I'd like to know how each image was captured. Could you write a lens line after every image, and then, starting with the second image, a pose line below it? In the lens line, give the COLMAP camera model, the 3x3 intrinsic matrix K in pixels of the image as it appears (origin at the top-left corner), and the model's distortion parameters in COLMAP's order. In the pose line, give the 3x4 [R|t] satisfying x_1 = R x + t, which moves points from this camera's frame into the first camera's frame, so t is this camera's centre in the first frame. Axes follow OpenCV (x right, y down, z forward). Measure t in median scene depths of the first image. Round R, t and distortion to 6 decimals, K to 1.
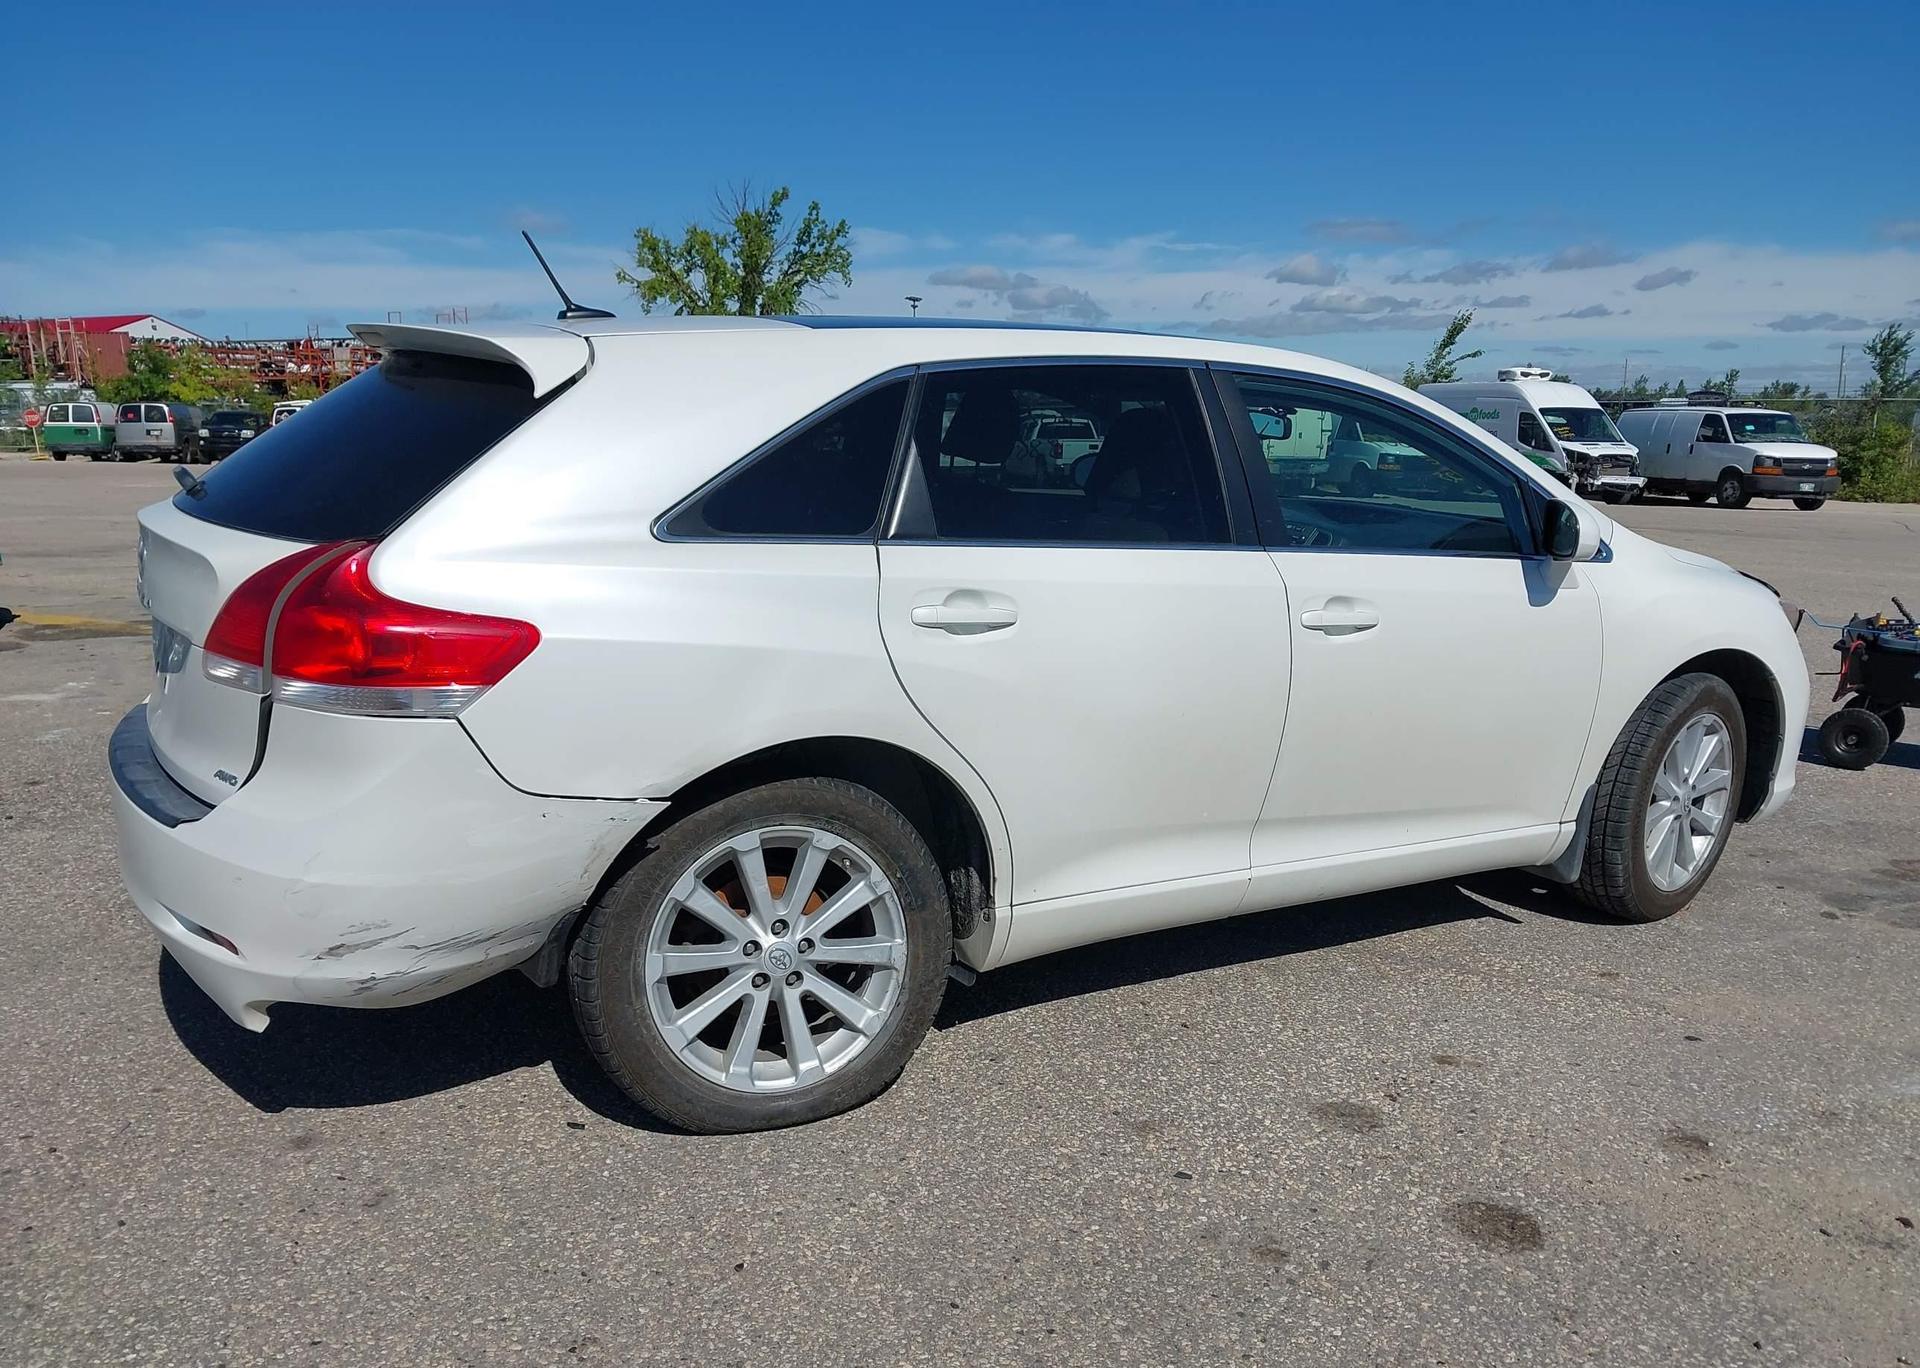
lens RADIAL K [[1553.2, 0, 988.2], [0, 1553.2, 693.1], [0, 0, 1]] dist [0.016886, -0.019107]
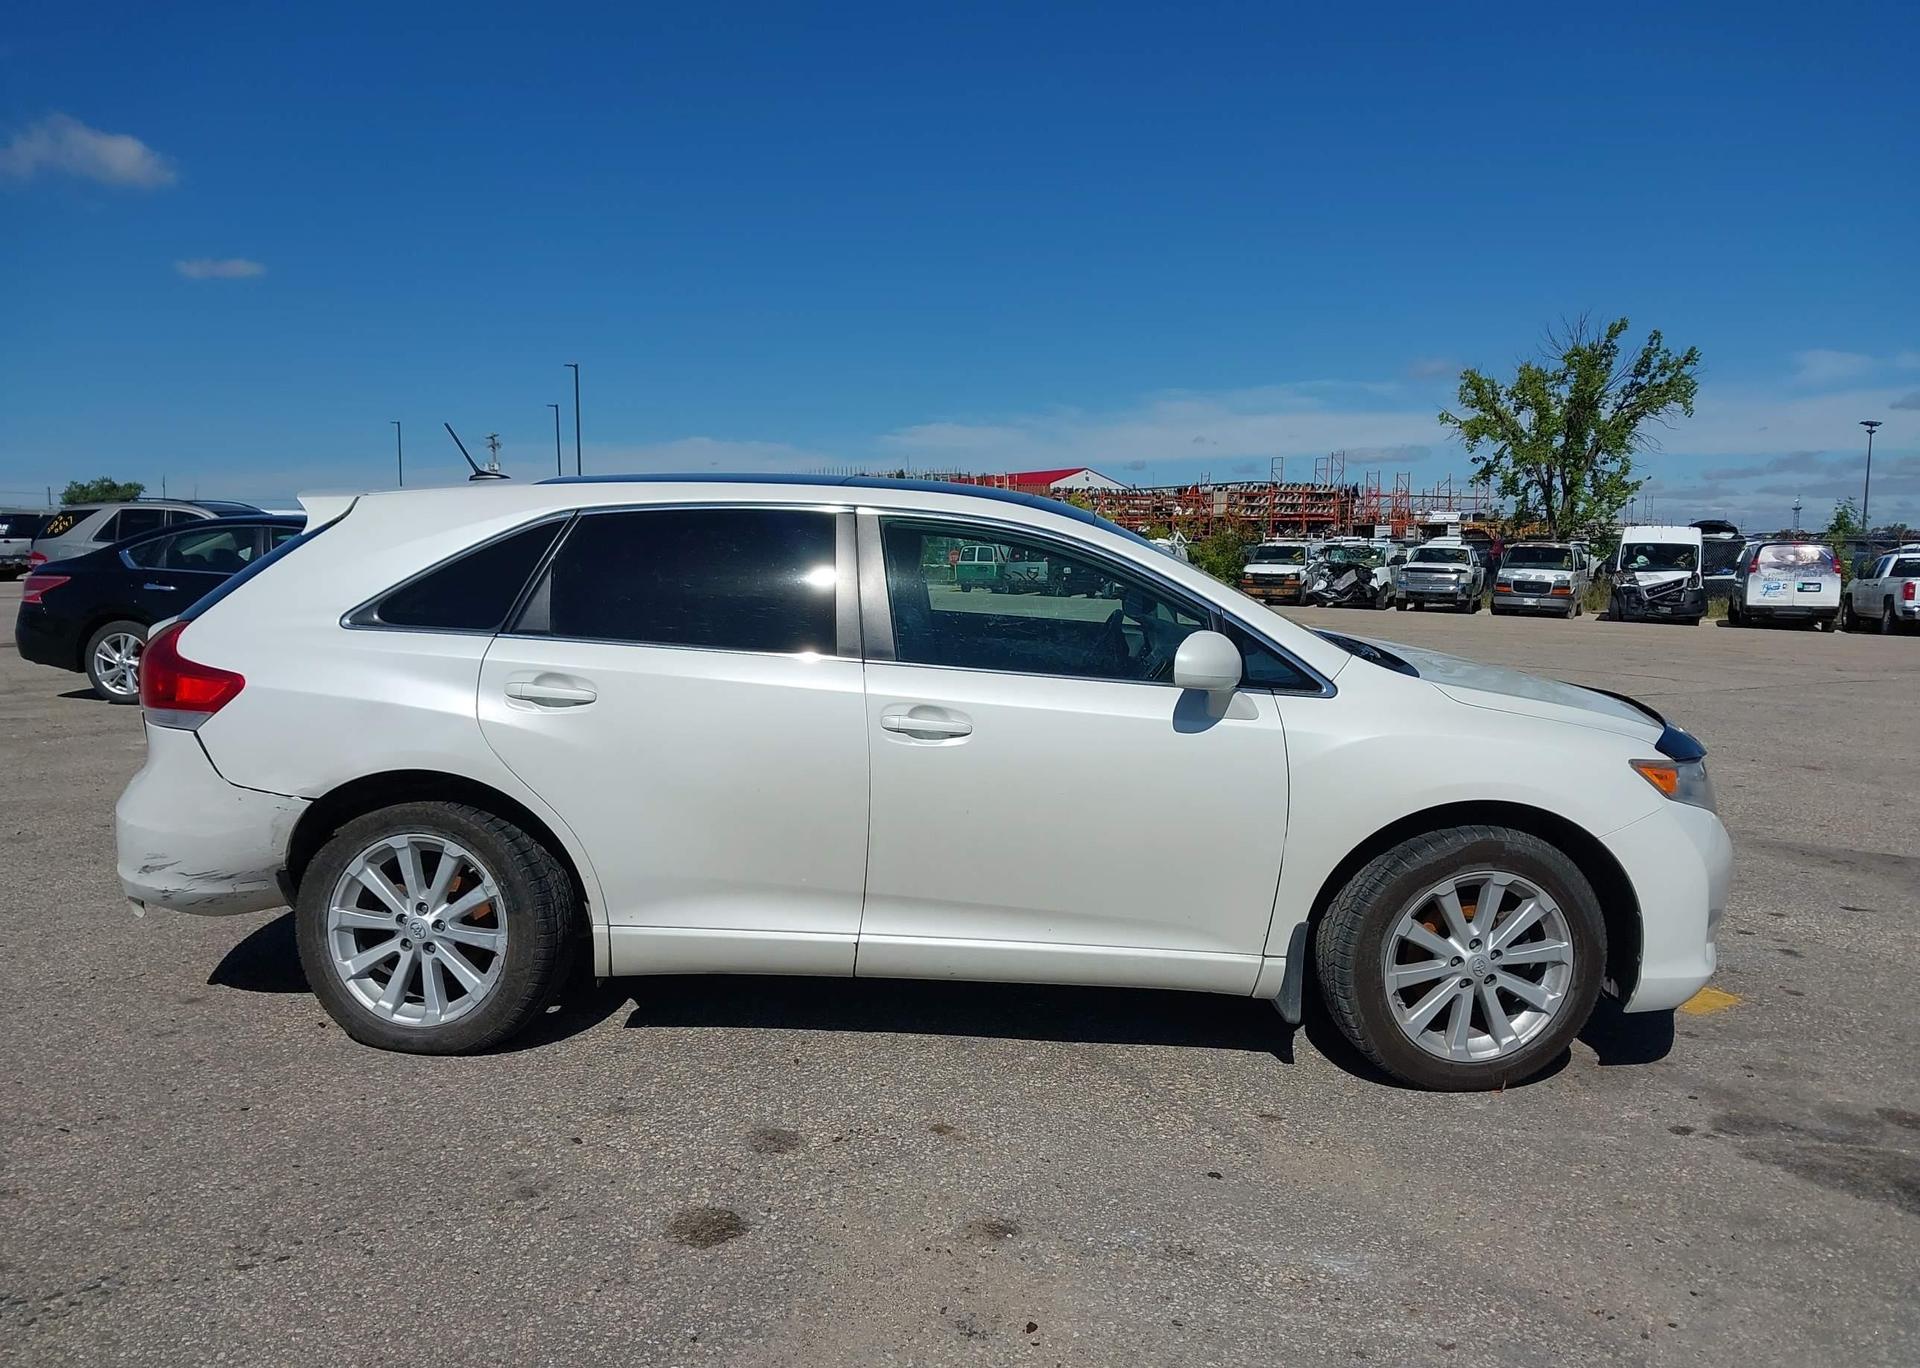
lens RADIAL K [[1553.2, 0, 966.6], [0, 1553.2, 694.7], [0, 0, 1]] dist [0.016886, -0.019107]
pose [[0.826869, 0.052492, -0.559939, 0.900276], [-0.100512, 0.993398, -0.055300, -0.009594], [0.553340, 0.102006, 0.826686, 0.080961]]
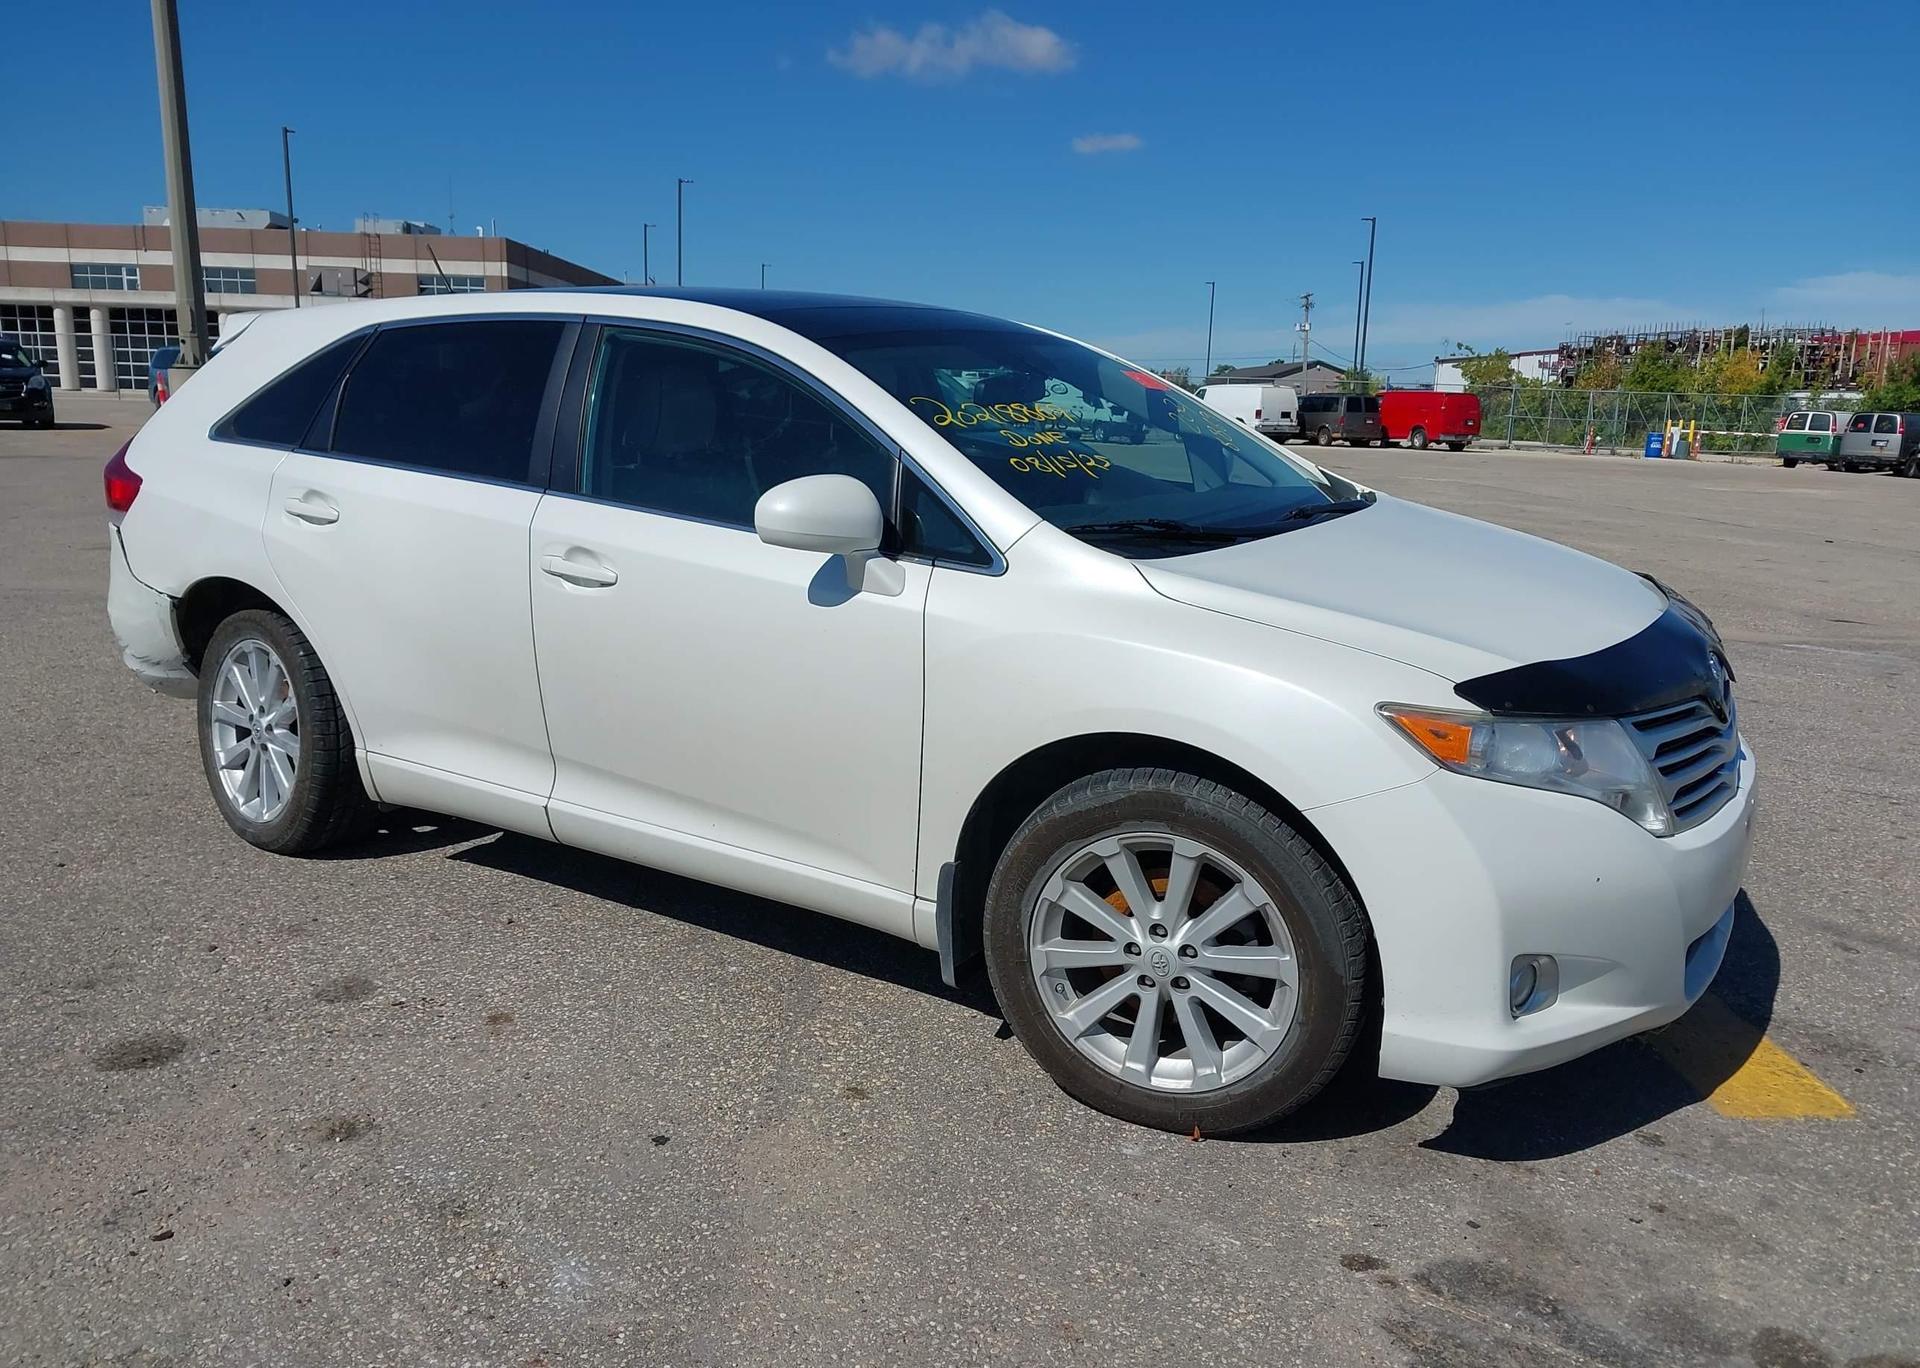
lens RADIAL K [[1553.2, 0, 952.2], [0, 1553.2, 674.3], [0, 0, 1]] dist [0.016886, -0.019107]
pose [[0.421917, 0.164784, -0.891533, 1.252458], [-0.183589, 0.978501, 0.093975, -0.122219], [0.887852, 0.124026, 0.443099, 0.794064]]
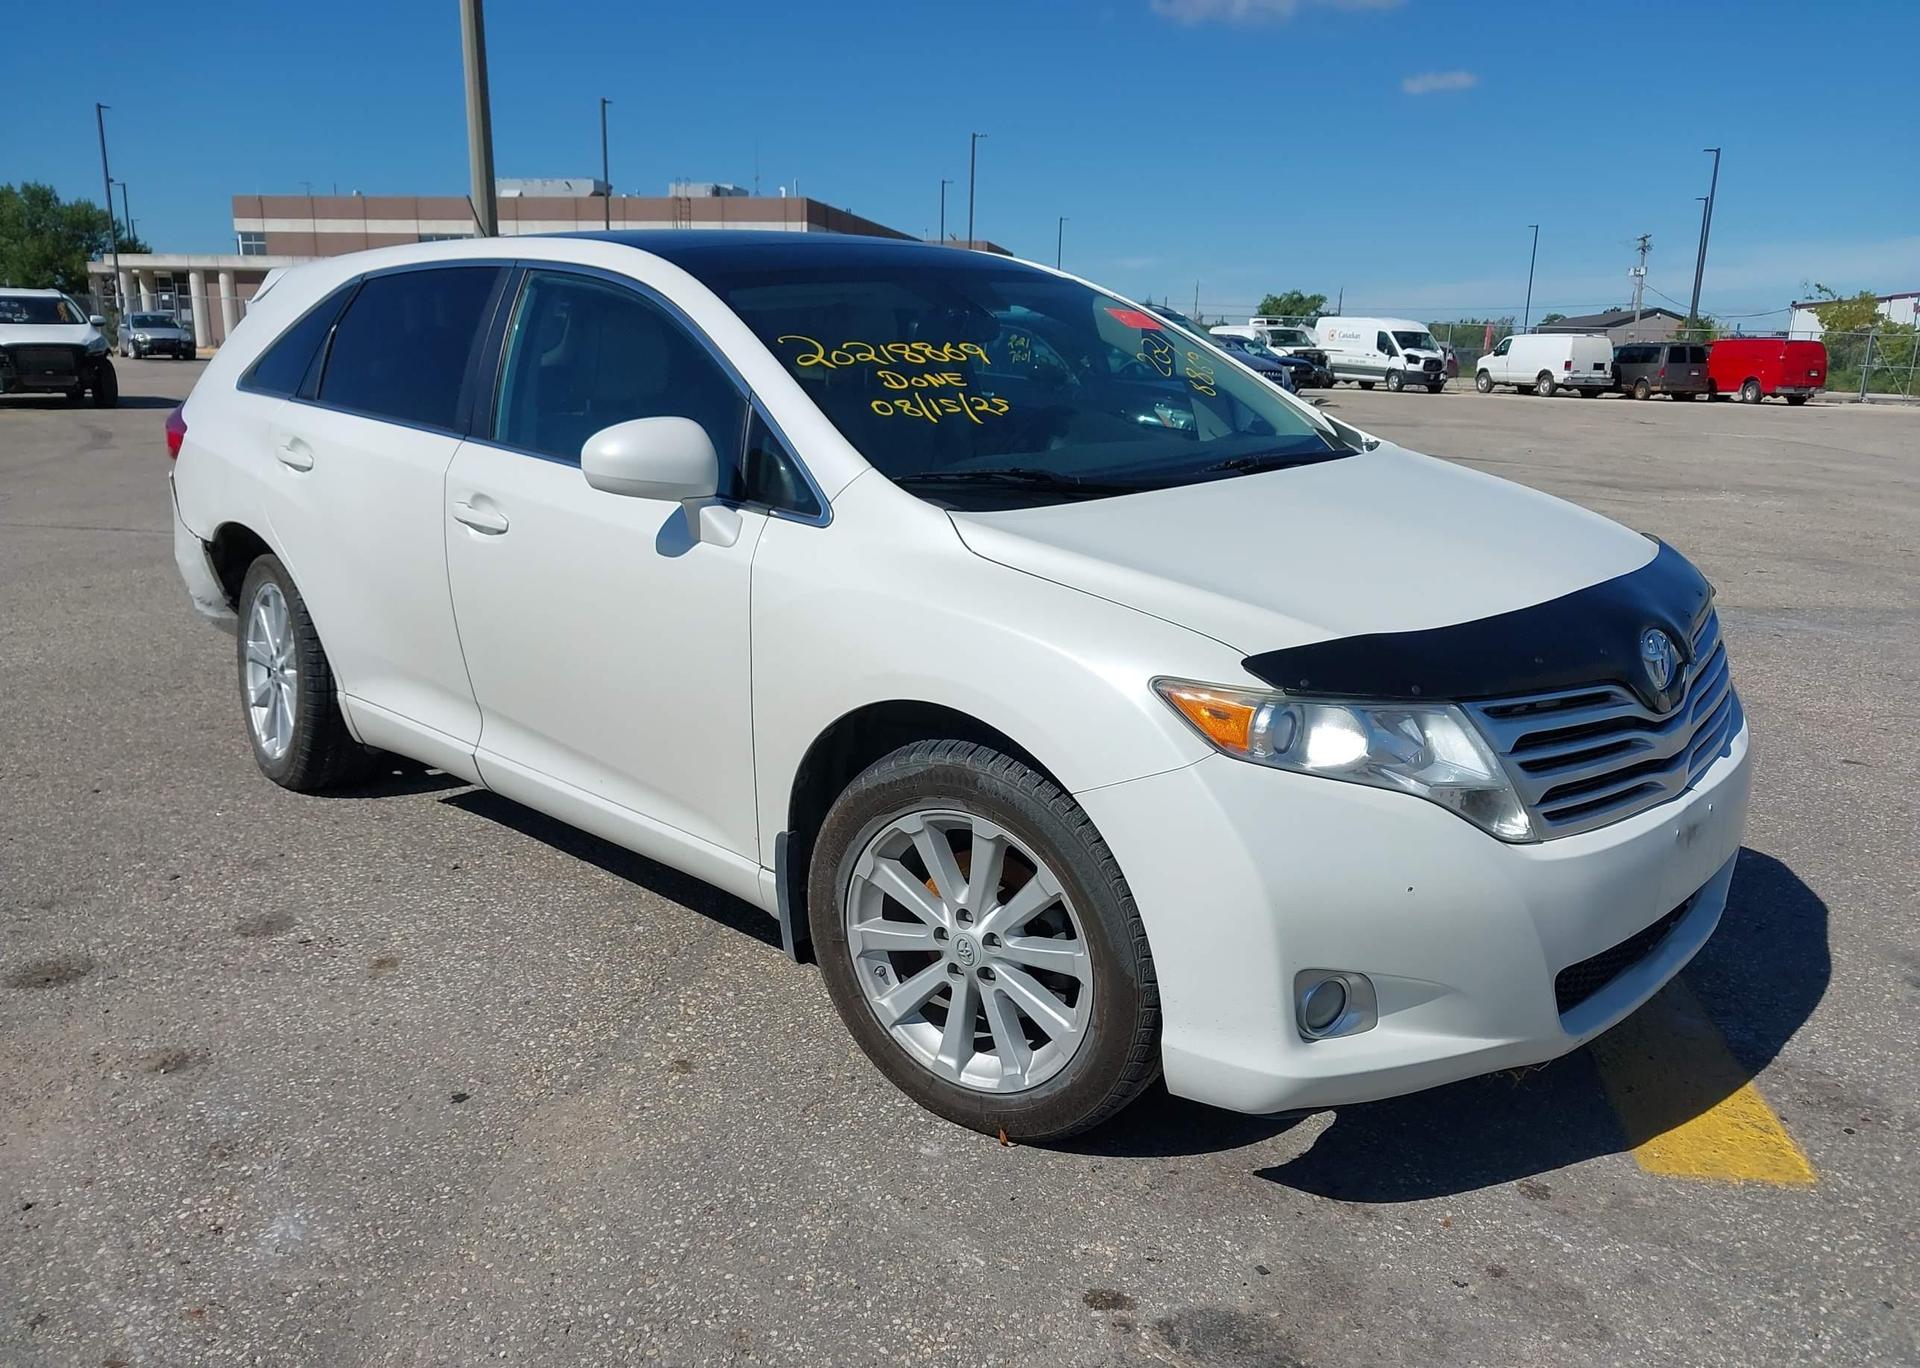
lens RADIAL K [[1553.2, 0, 956.5], [0, 1553.2, 687.6], [0, 0, 1]] dist [0.016886, -0.019107]
pose [[0.237467, 0.206911, -0.949104, 1.281430], [-0.186991, 0.968515, 0.164357, -0.164838], [0.953228, 0.138445, 0.268681, 1.058173]]
